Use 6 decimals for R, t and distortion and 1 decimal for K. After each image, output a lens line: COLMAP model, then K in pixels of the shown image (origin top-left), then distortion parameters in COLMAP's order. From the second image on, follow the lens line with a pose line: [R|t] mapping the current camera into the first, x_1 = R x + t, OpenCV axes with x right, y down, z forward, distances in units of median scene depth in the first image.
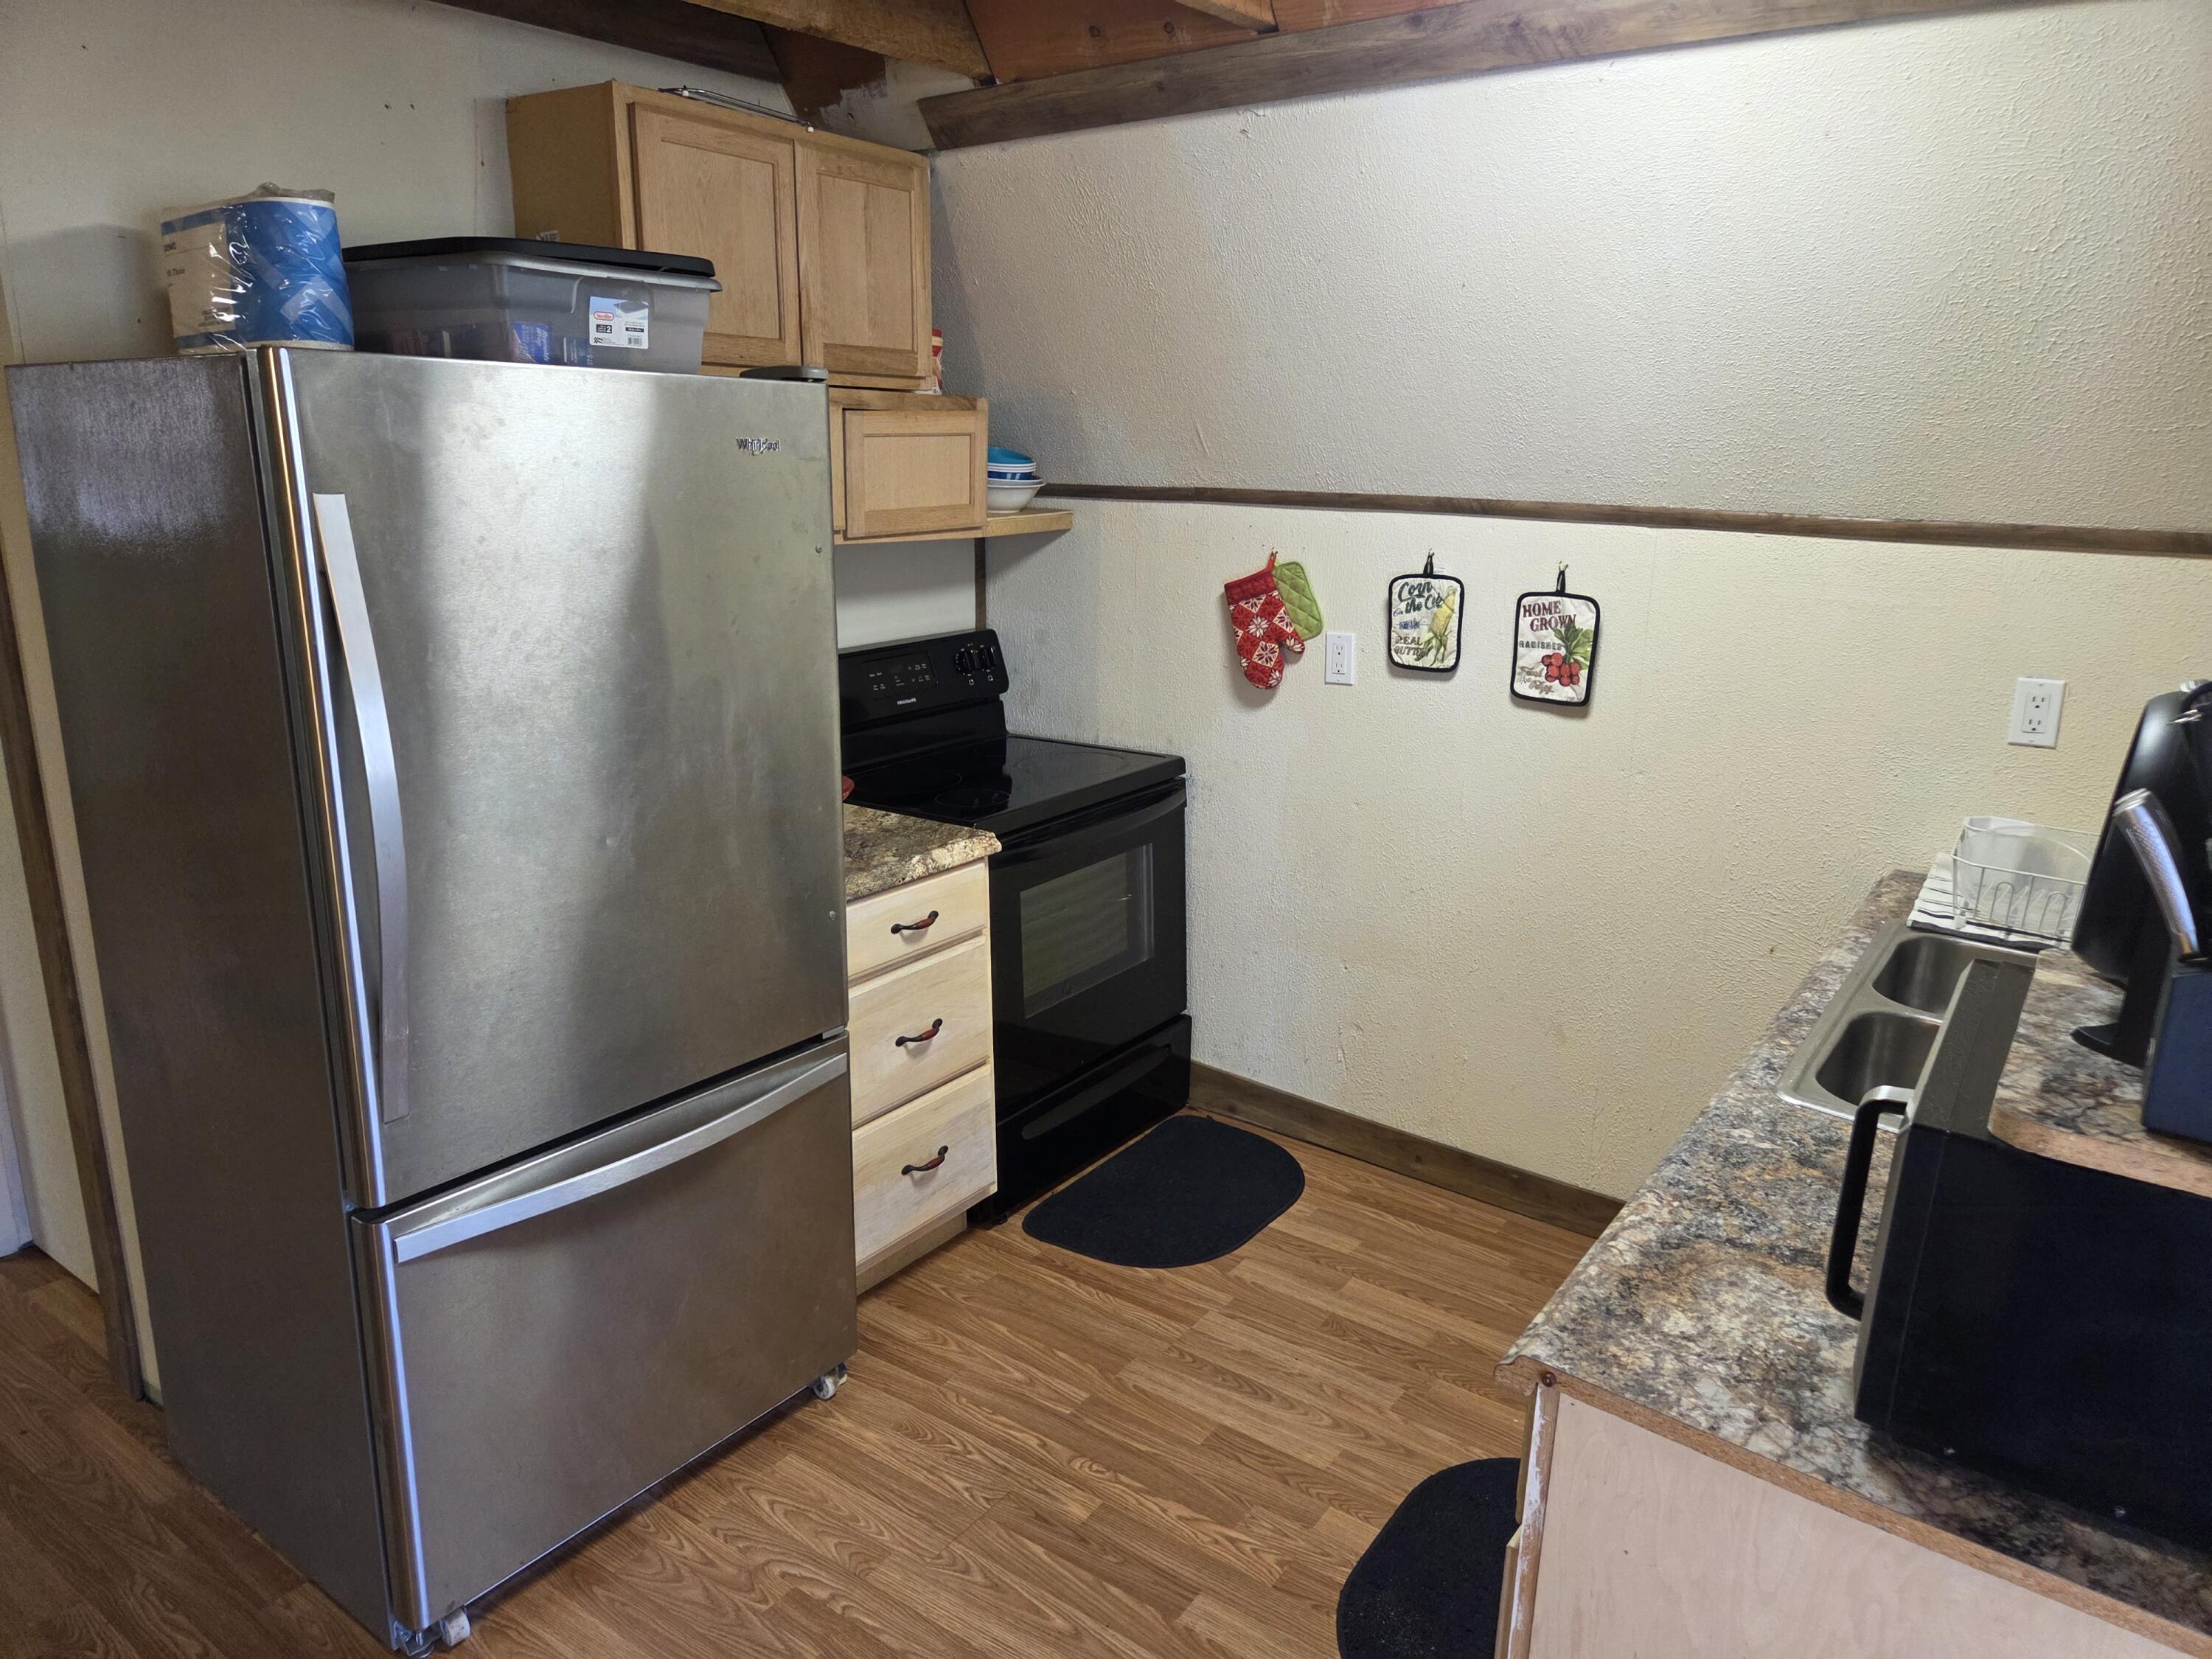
lens RADIAL K [[1492.6, 0, 1099.6], [0, 1492.6, 821.5], [0, 0, 1]] dist [0.053559, -0.024706]
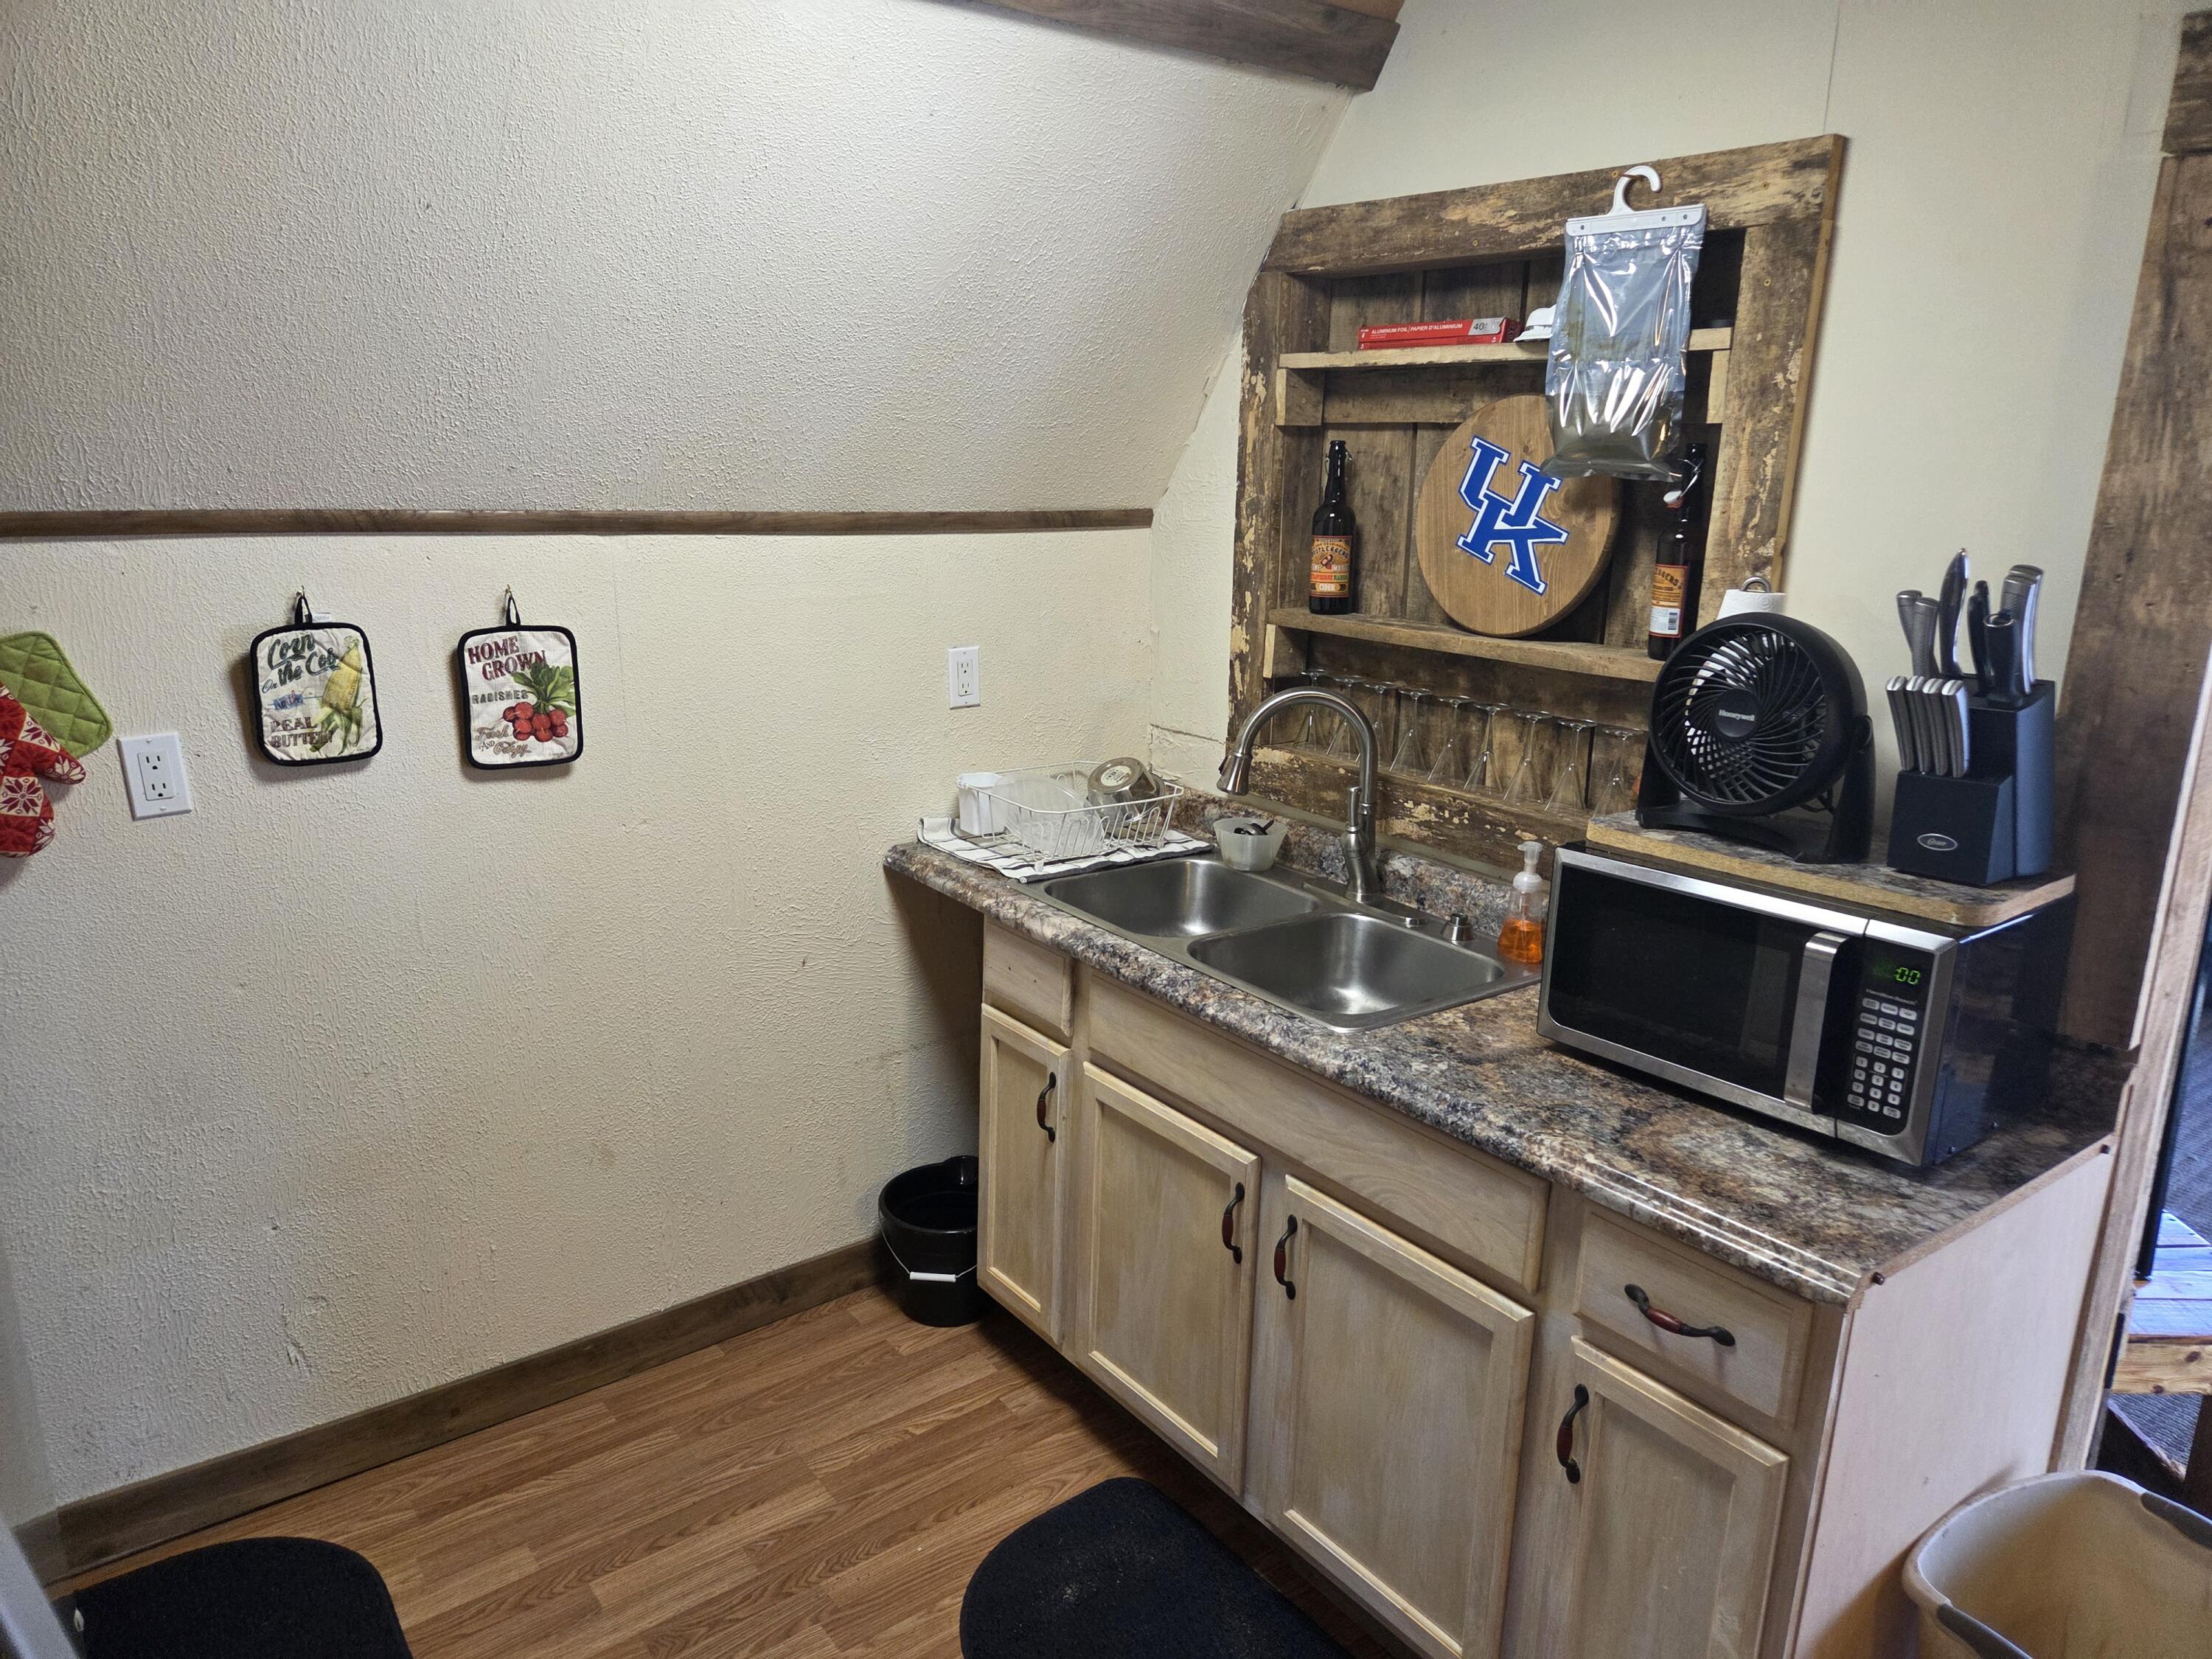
lens RADIAL K [[1492.6, 0, 1103.8], [0, 1492.6, 840.6], [0, 0, 1]] dist [0.053559, -0.024706]
pose [[0.284388, -0.257201, 0.923564, -0.346222], [0.233308, 0.952947, 0.193543, -0.123475], [-0.929888, 0.160433, 0.331014, 0.466948]]
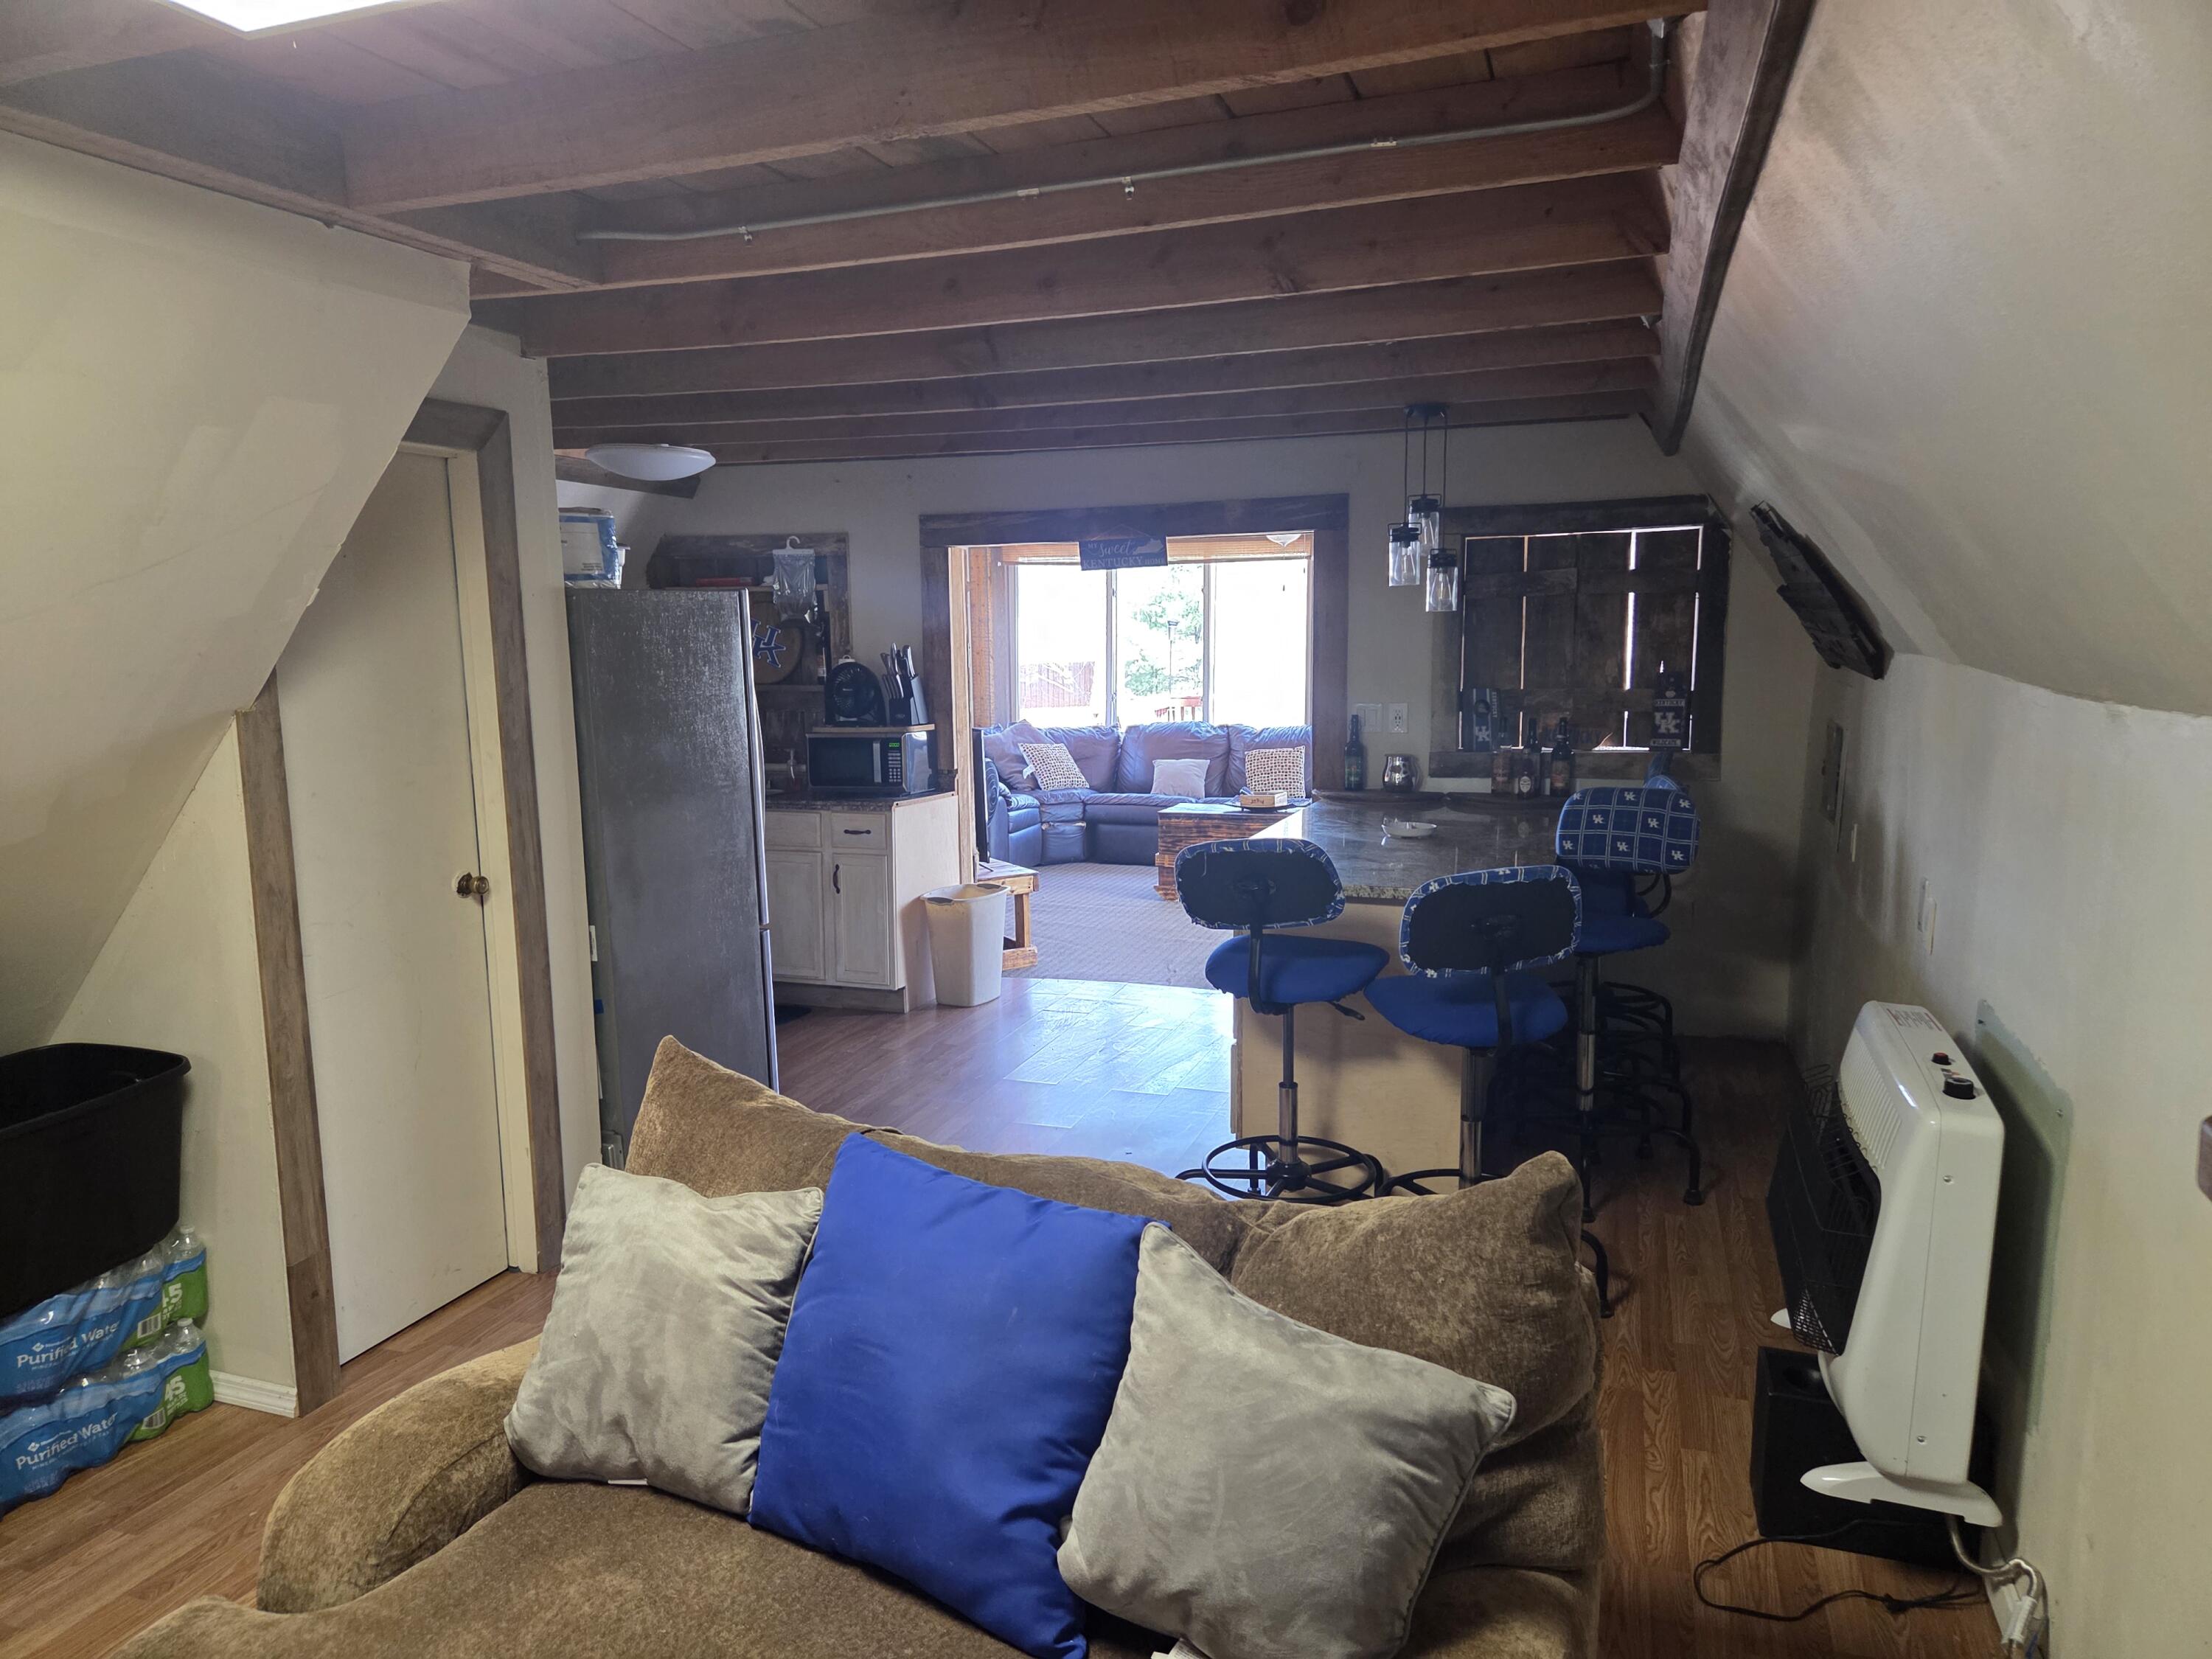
lens RADIAL K [[1492.6, 0, 1102.7], [0, 1492.6, 834.1], [0, 0, 1]] dist [0.053559, -0.024706]
pose [[-0.275945, -0.153167, 0.948891, -1.857868], [0.255780, 0.939922, 0.226102, -0.193551], [-0.926516, 0.305099, -0.220189, 0.616877]]
